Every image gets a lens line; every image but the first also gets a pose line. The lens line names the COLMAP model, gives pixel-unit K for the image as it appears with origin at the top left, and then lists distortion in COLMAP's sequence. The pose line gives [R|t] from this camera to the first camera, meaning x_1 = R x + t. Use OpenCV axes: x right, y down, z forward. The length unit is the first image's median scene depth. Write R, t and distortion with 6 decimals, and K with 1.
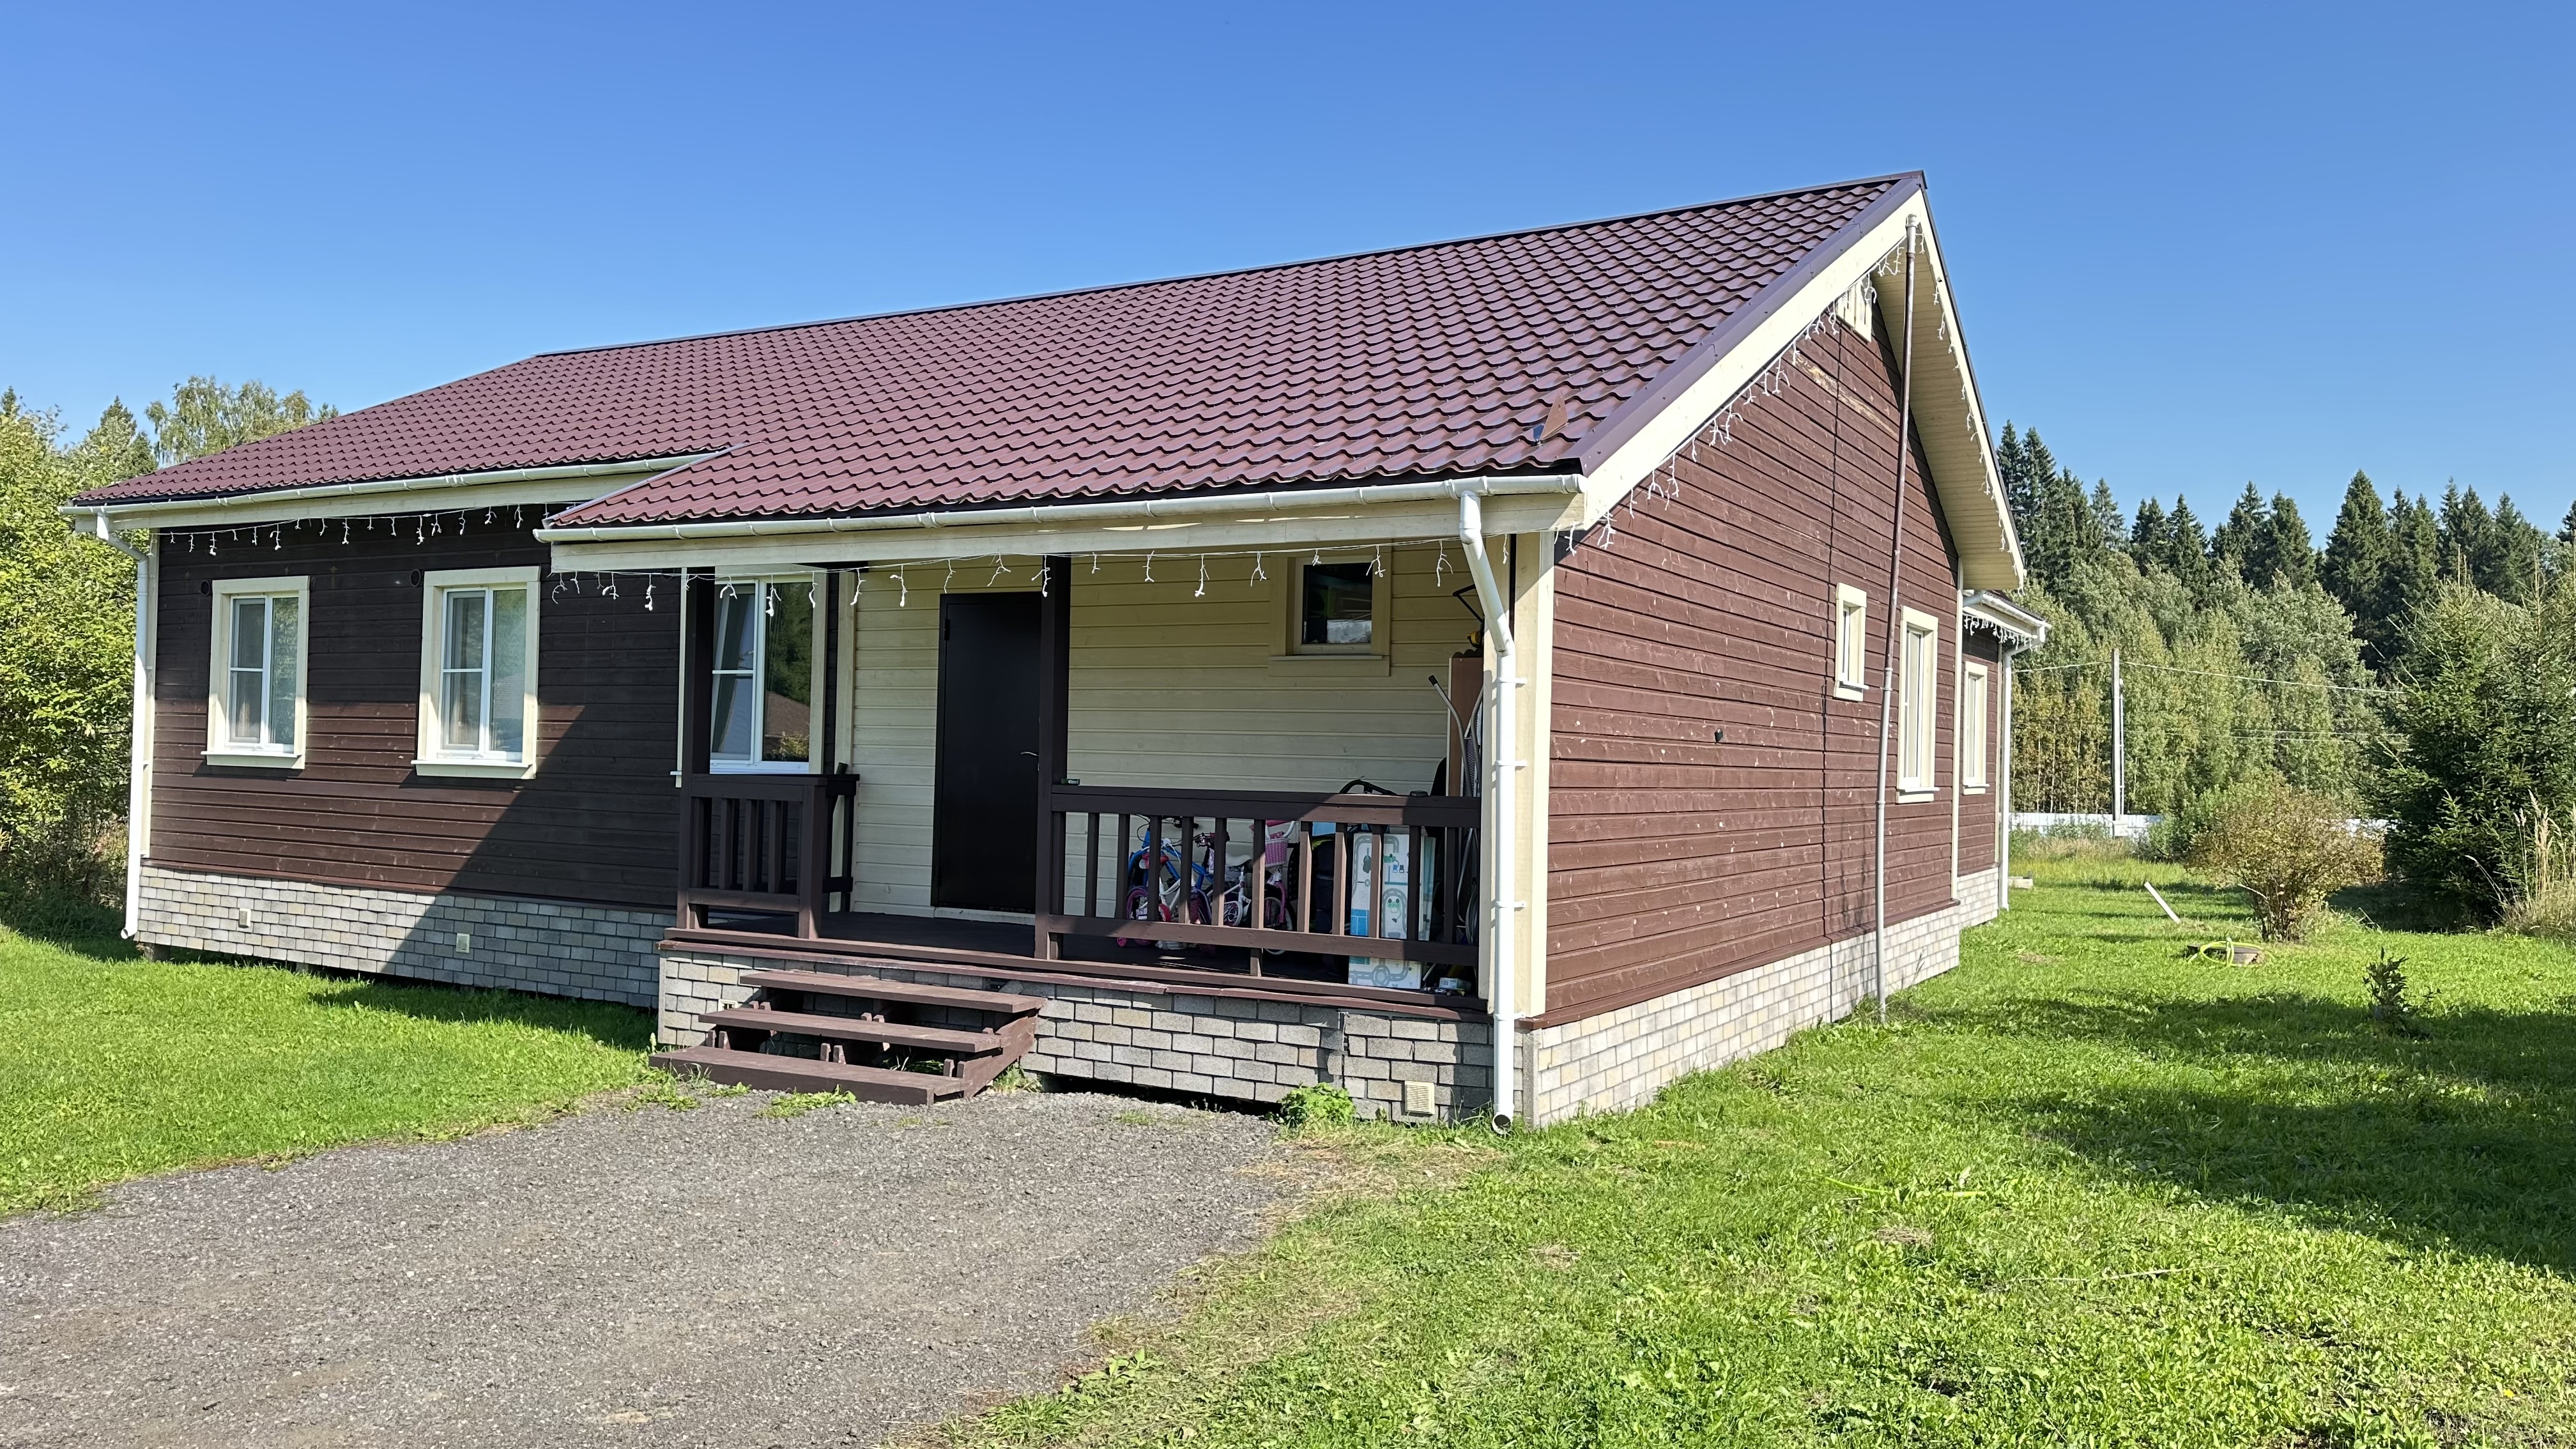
lens RADIAL K [[1790.5, 0, 1343.5], [0, 1790.5, 701.0], [0, 0, 1]] dist [0.085462, -0.094857]
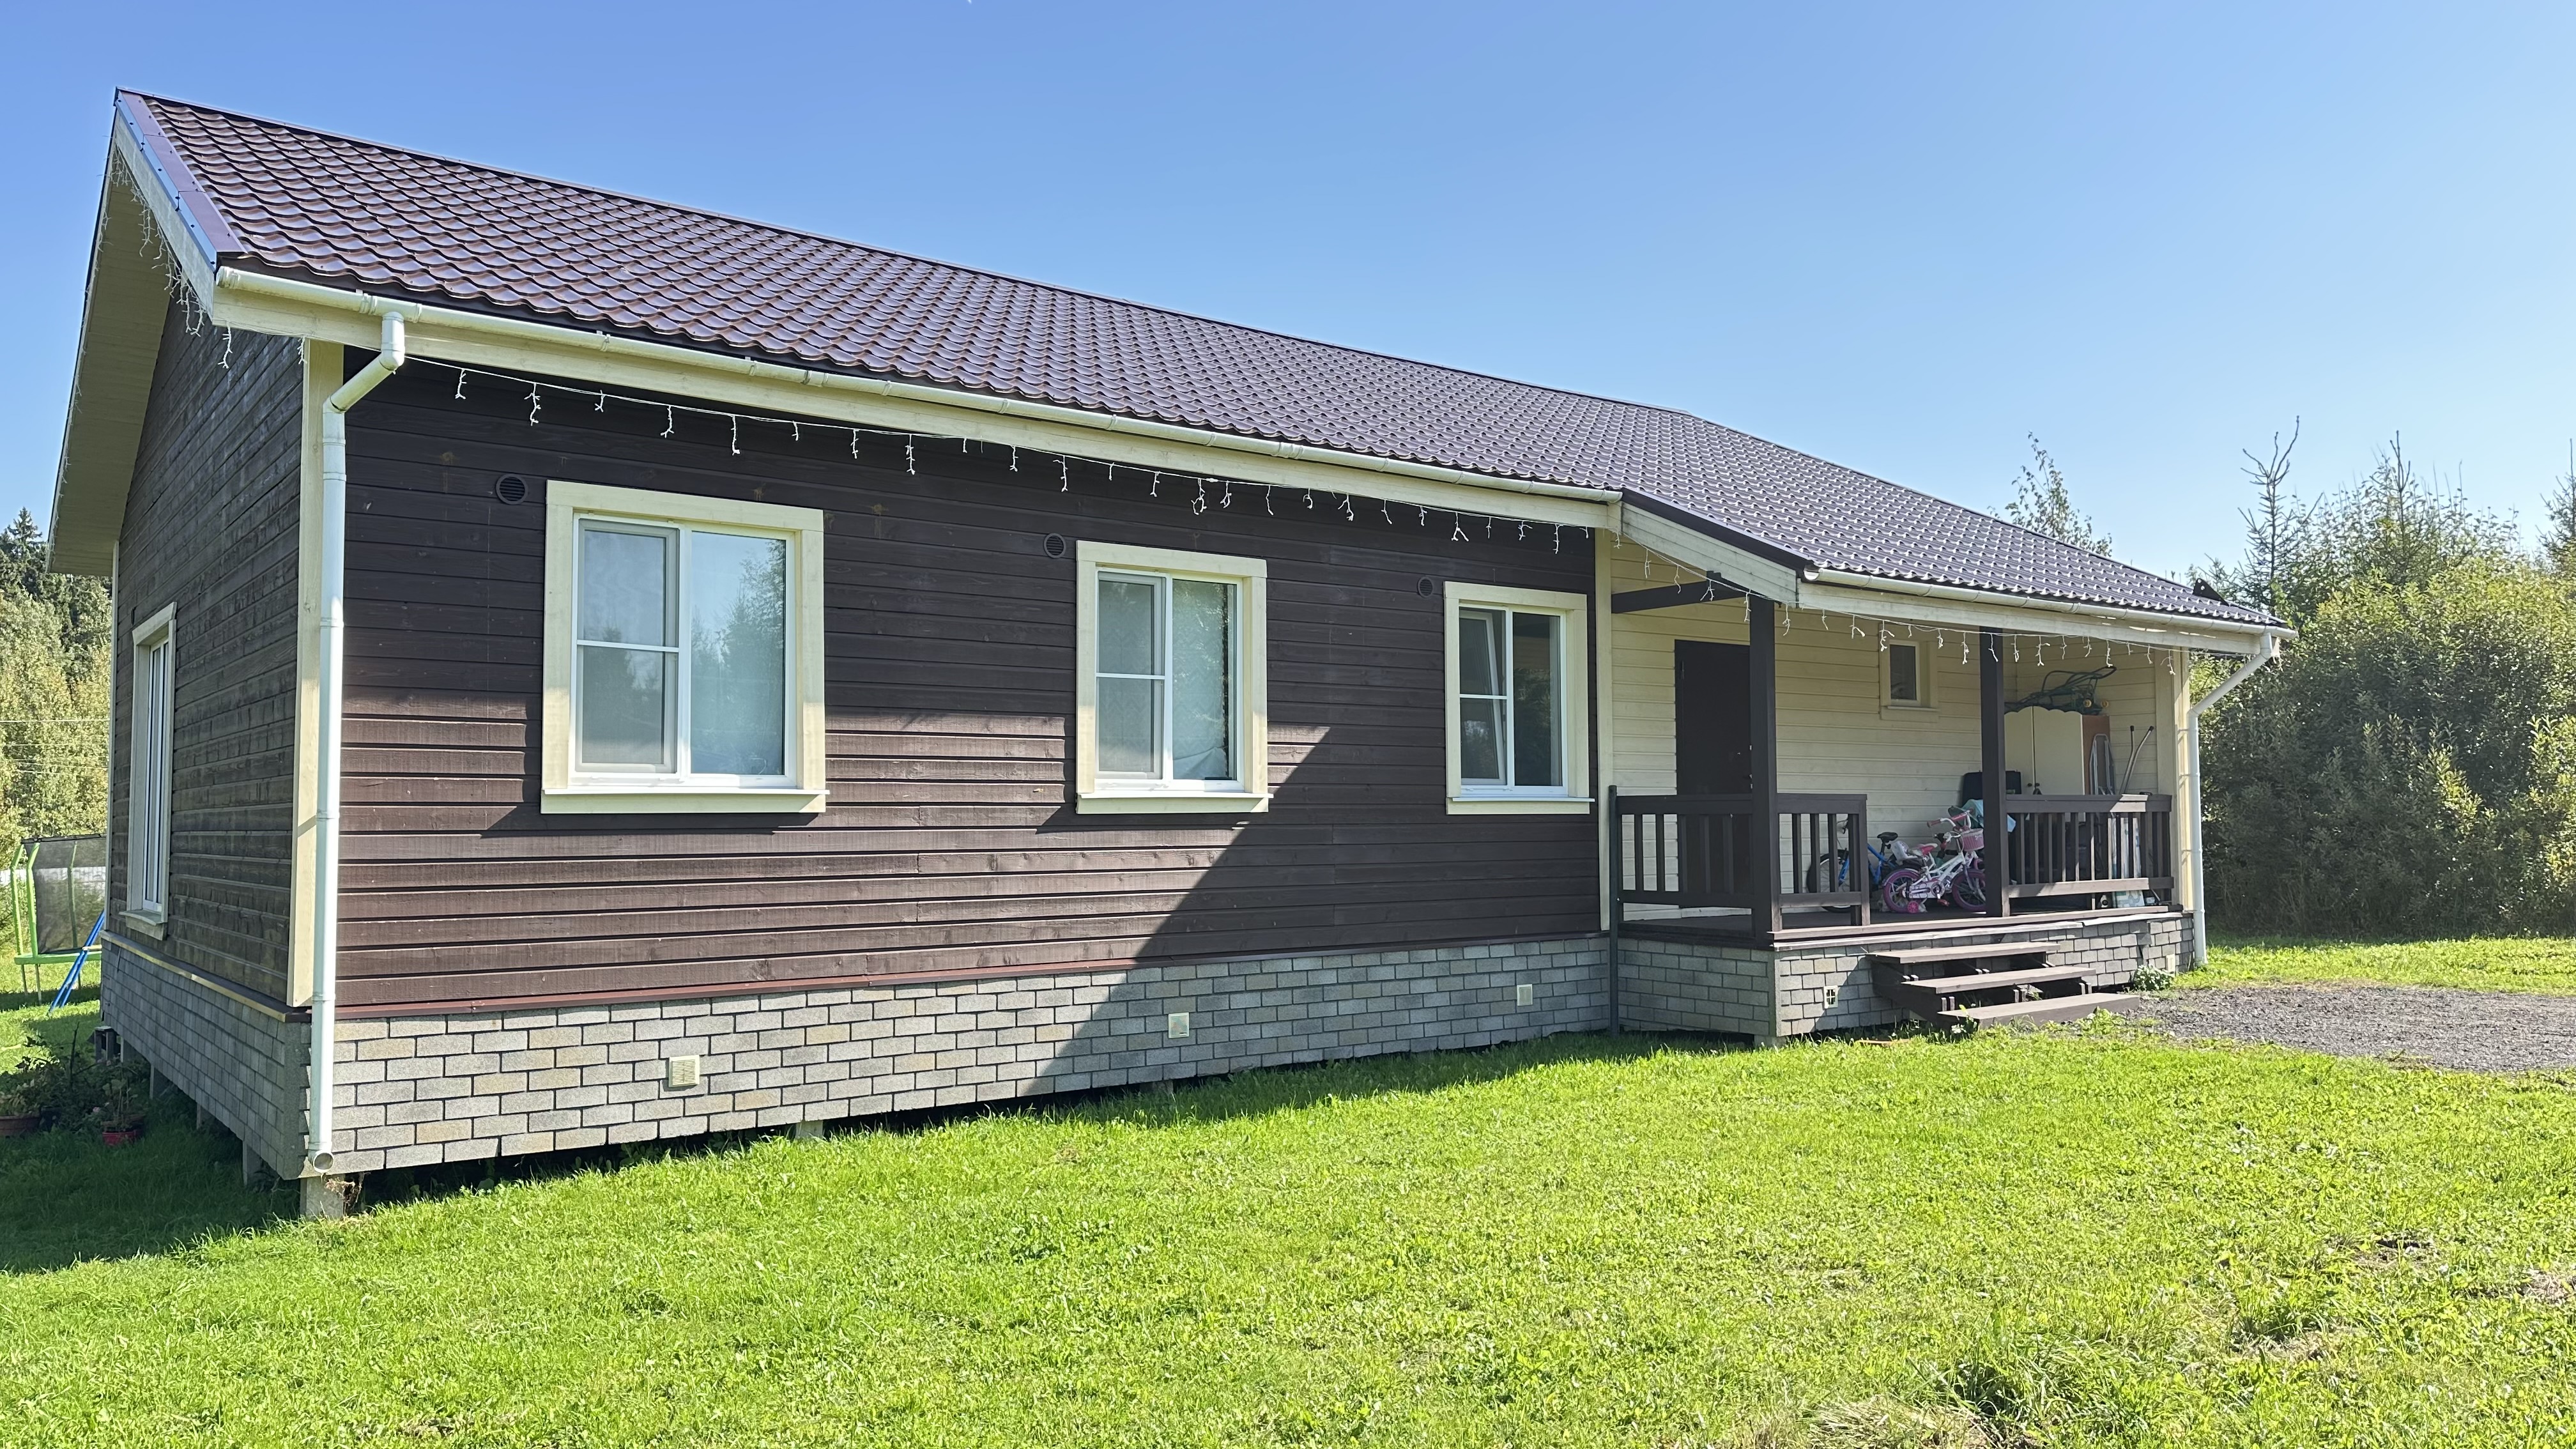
lens RADIAL K [[1790.5, 0, 1285.2], [0, 1790.5, 711.2], [0, 0, 1]] dist [0.085462, -0.094857]
pose [[0.393252, 0.026191, 0.919057, -1.151054], [-0.015674, 0.999640, -0.021780, 0.013656], [-0.919297, -0.005840, 0.393521, 0.639471]]
